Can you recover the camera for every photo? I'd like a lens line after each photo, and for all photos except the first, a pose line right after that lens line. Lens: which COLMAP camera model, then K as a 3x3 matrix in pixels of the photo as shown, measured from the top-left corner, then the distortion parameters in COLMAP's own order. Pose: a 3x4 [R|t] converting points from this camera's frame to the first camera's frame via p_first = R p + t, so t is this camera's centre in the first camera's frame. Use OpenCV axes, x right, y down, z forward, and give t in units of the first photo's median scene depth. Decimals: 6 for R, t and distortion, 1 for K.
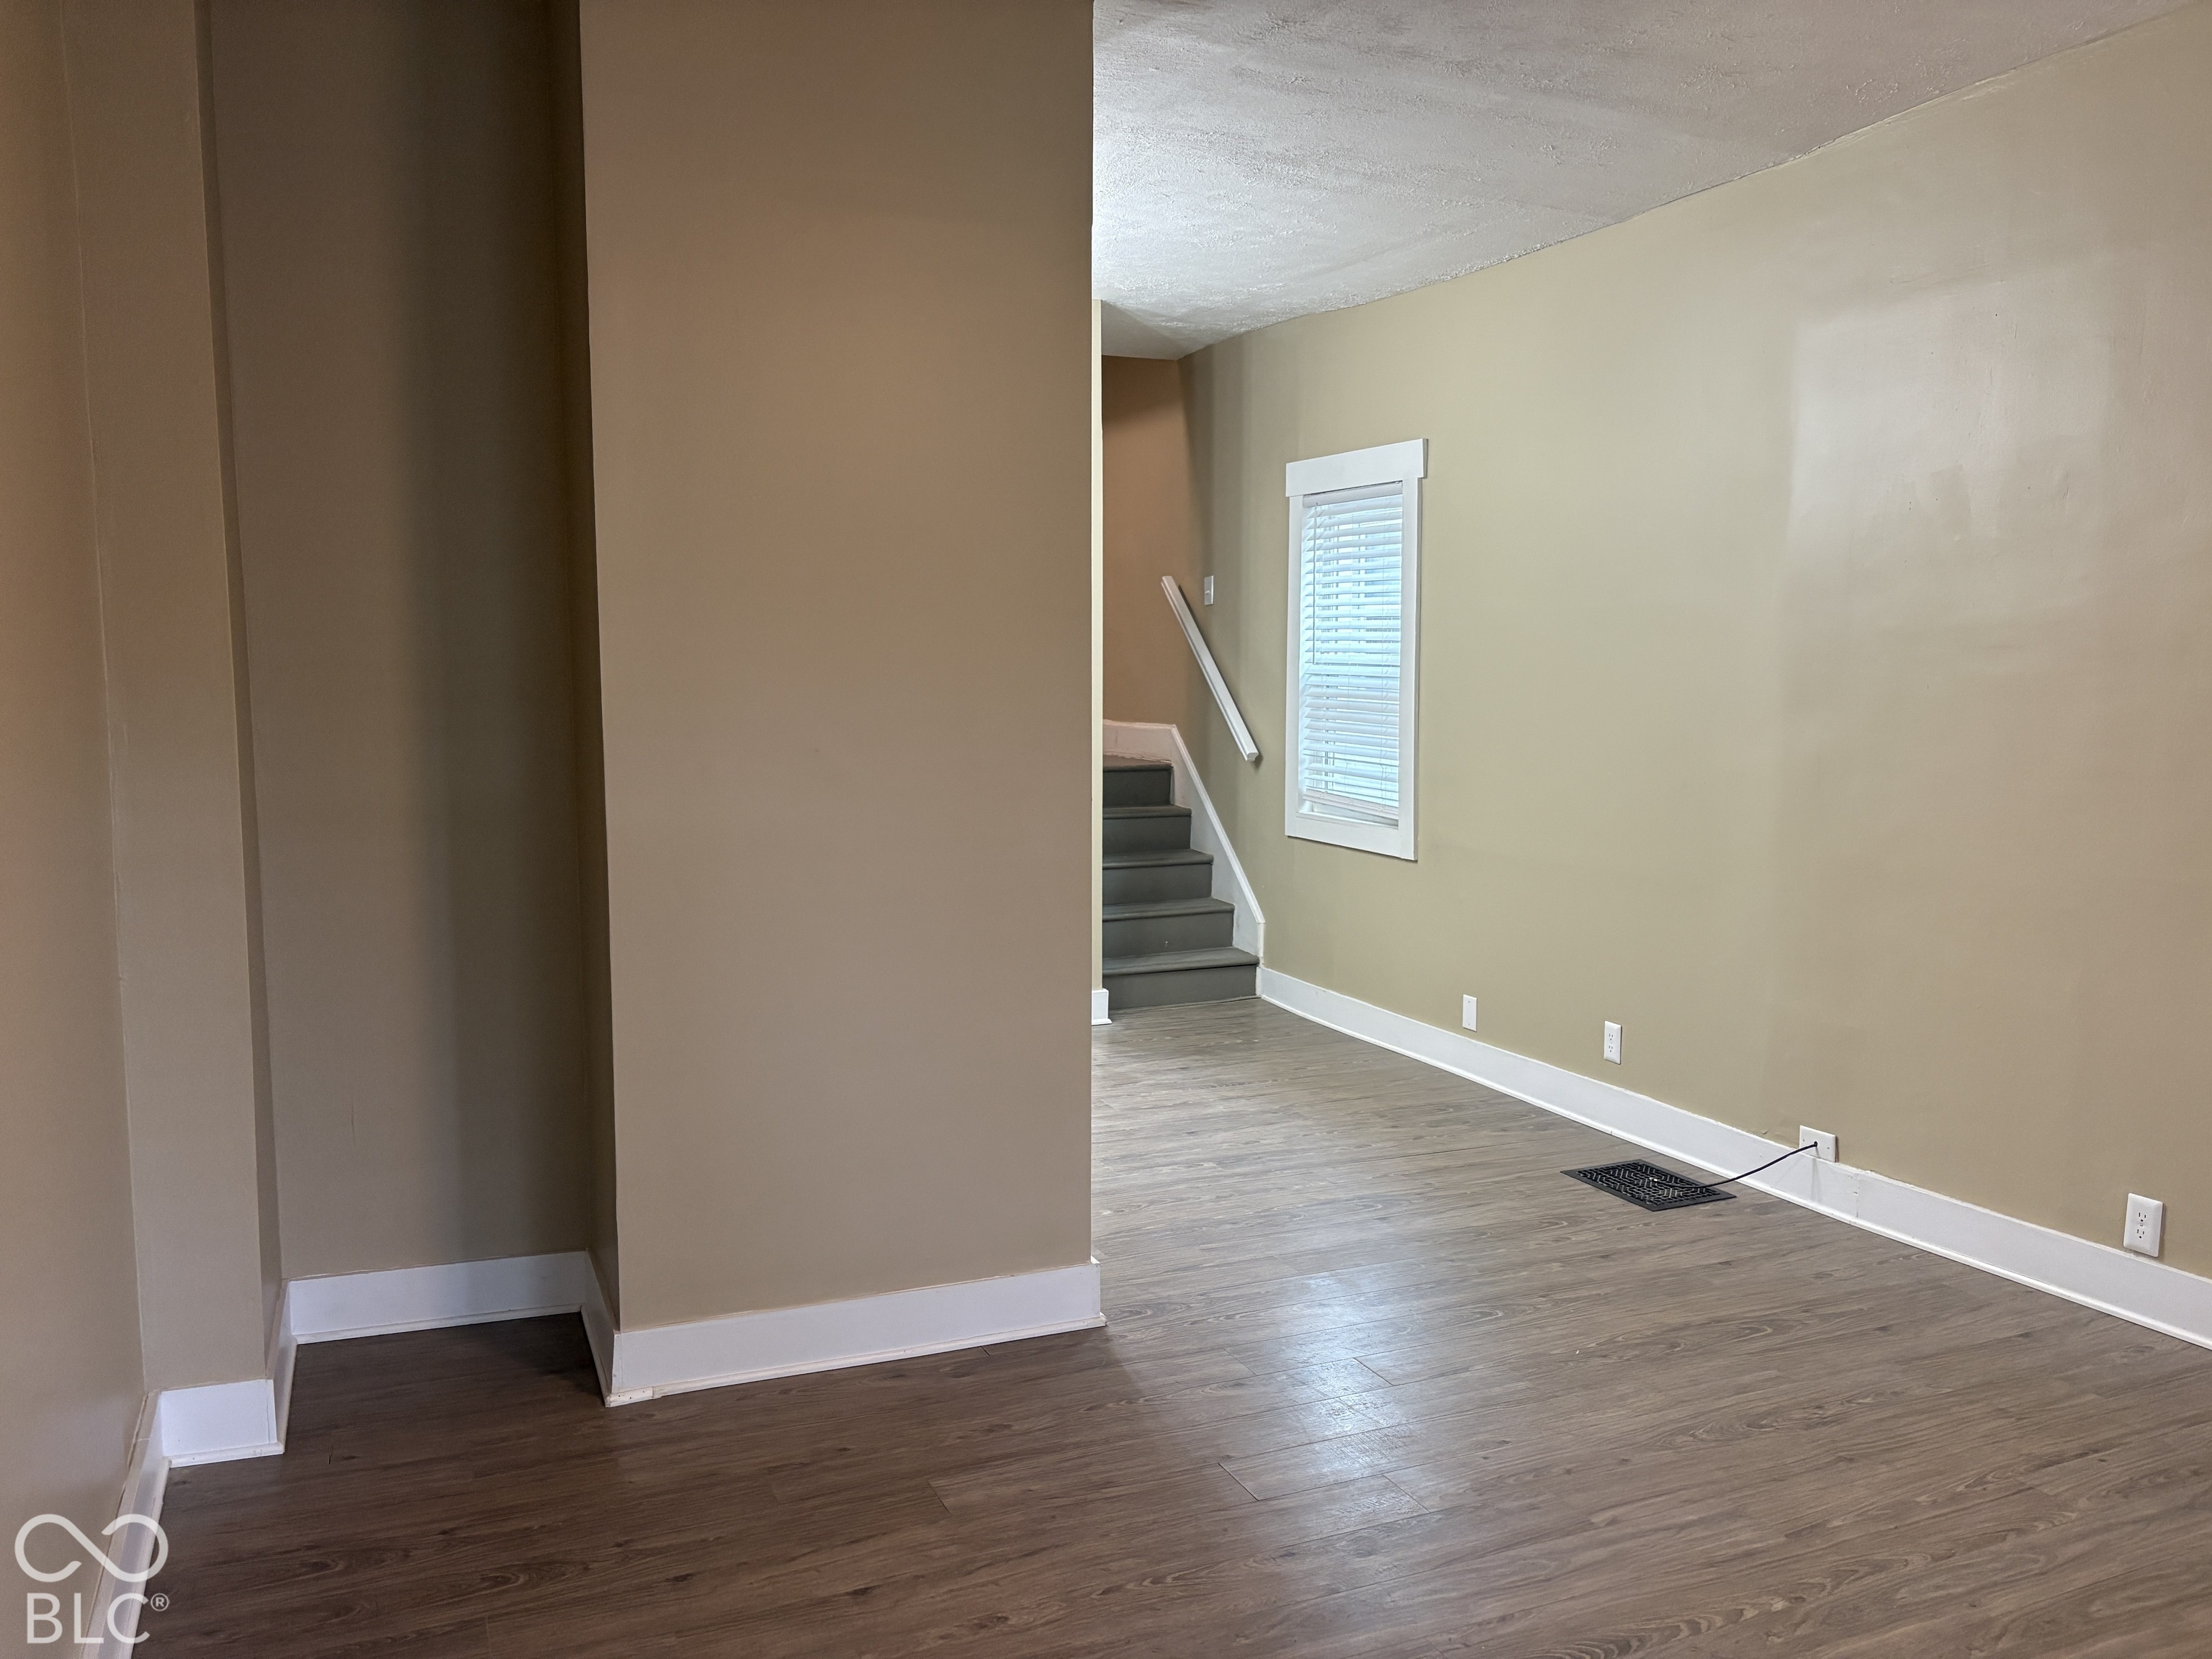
lens RADIAL K [[1653.2, 0, 1119.3], [0, 1653.2, 827.9], [0, 0, 1]] dist [0.007463, 0.032717]
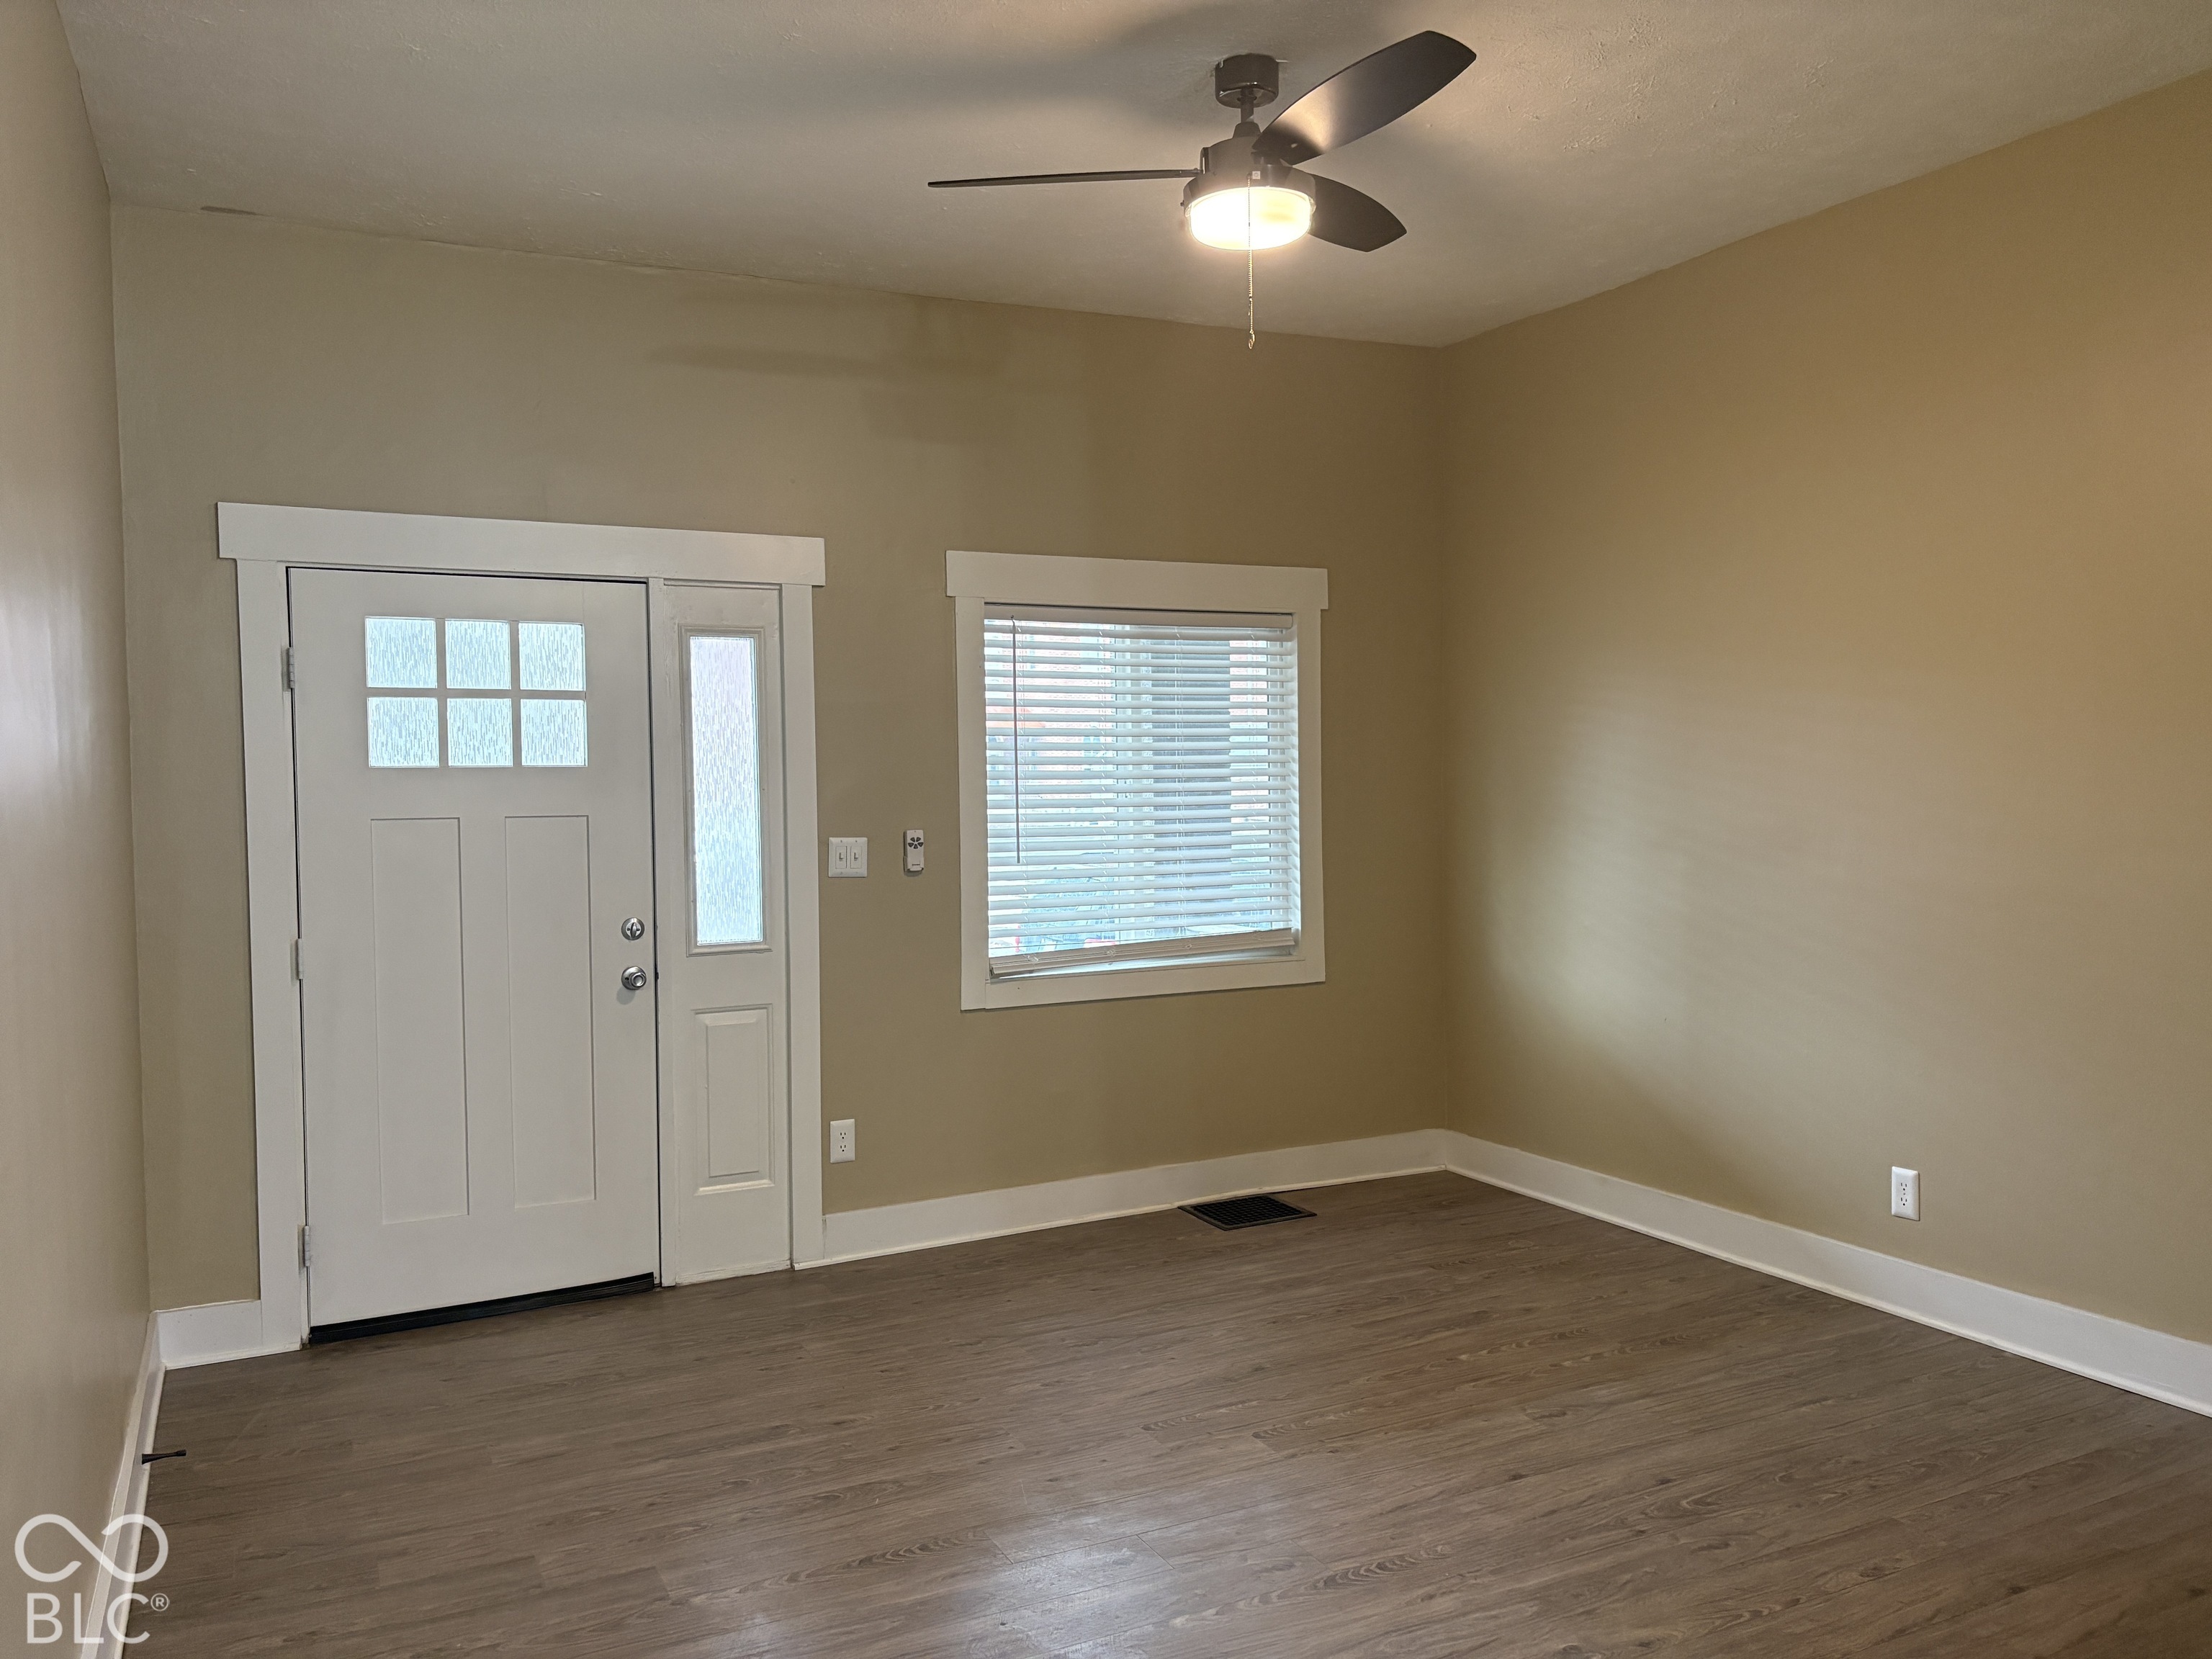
lens RADIAL K [[1653.2, 0, 1119.3], [0, 1653.2, 827.9], [0, 0, 1]] dist [0.007463, 0.032717]
pose [[-0.999098, 0.016328, -0.039188, 0.289164], [0.011221, 0.991815, 0.127190, -0.113095], [0.040944, 0.126636, -0.991104, 1.235029]]
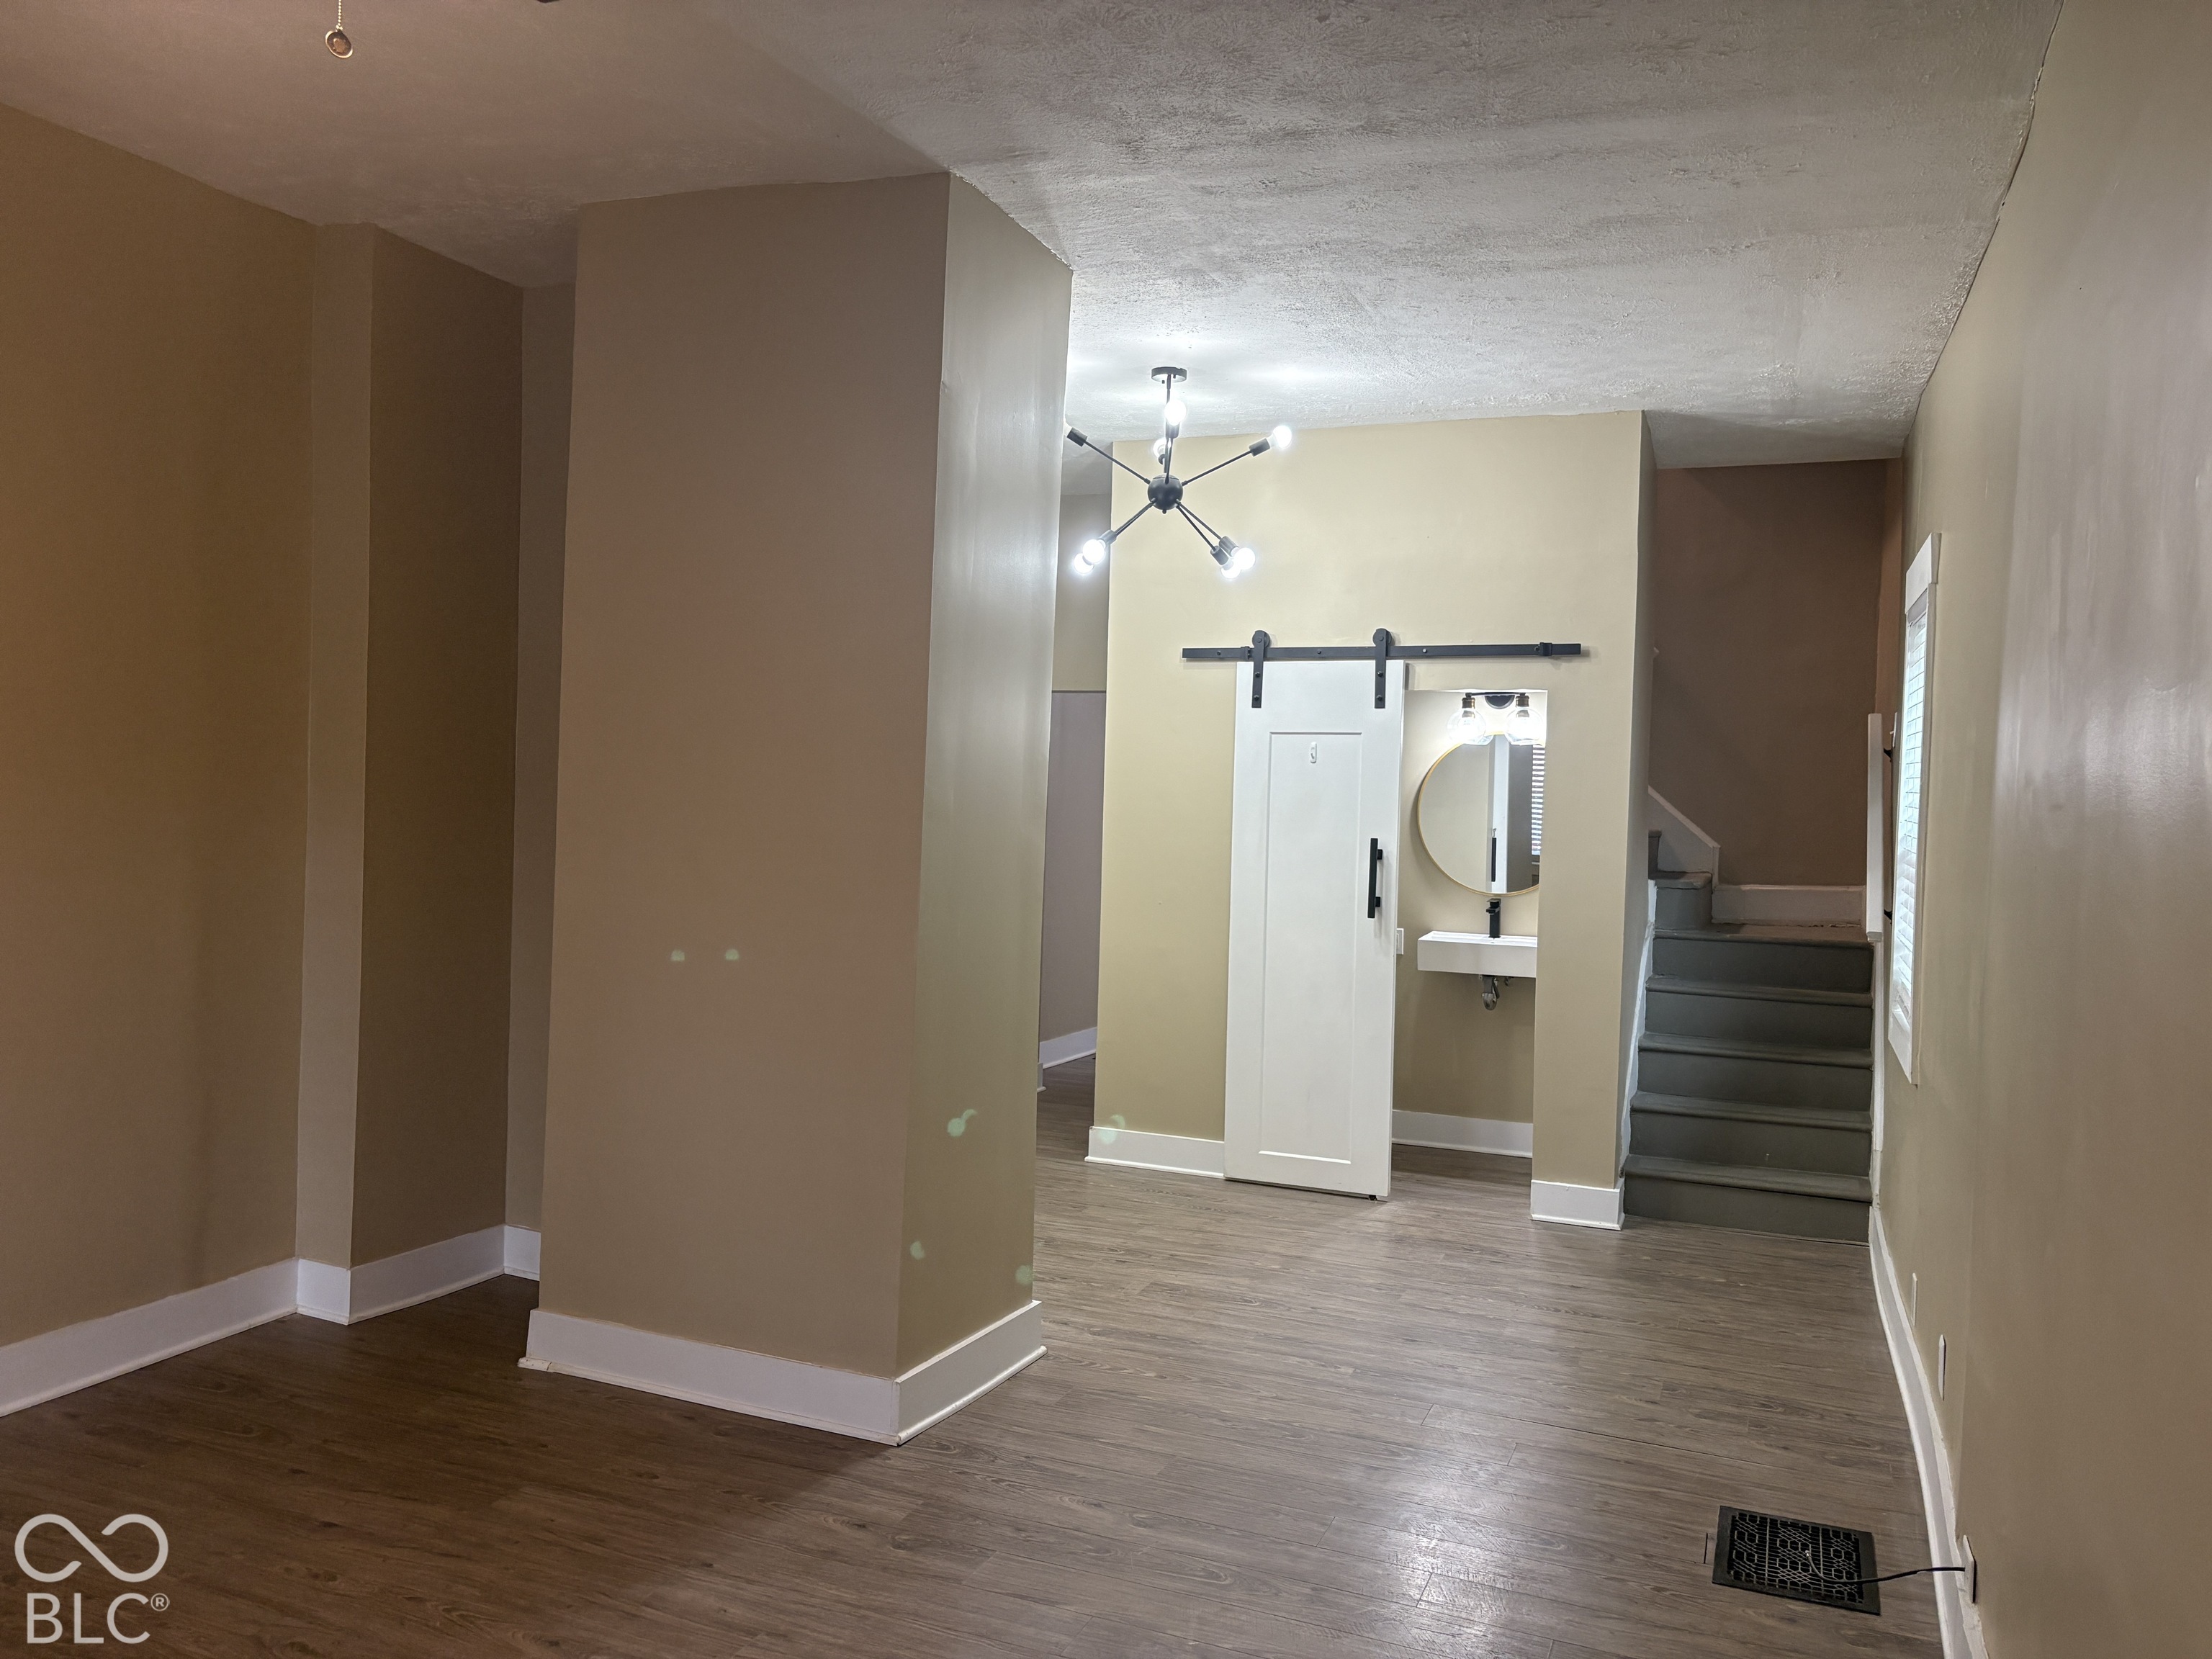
lens RADIAL K [[1653.2, 0, 1119.3], [0, 1653.2, 827.9], [0, 0, 1]] dist [0.007463, 0.032717]
pose [[0.691363, 0.025067, -0.722072, 0.687298], [-0.099653, 0.993155, -0.060937, -0.018614], [0.715602, 0.114086, 0.689129, 0.316805]]
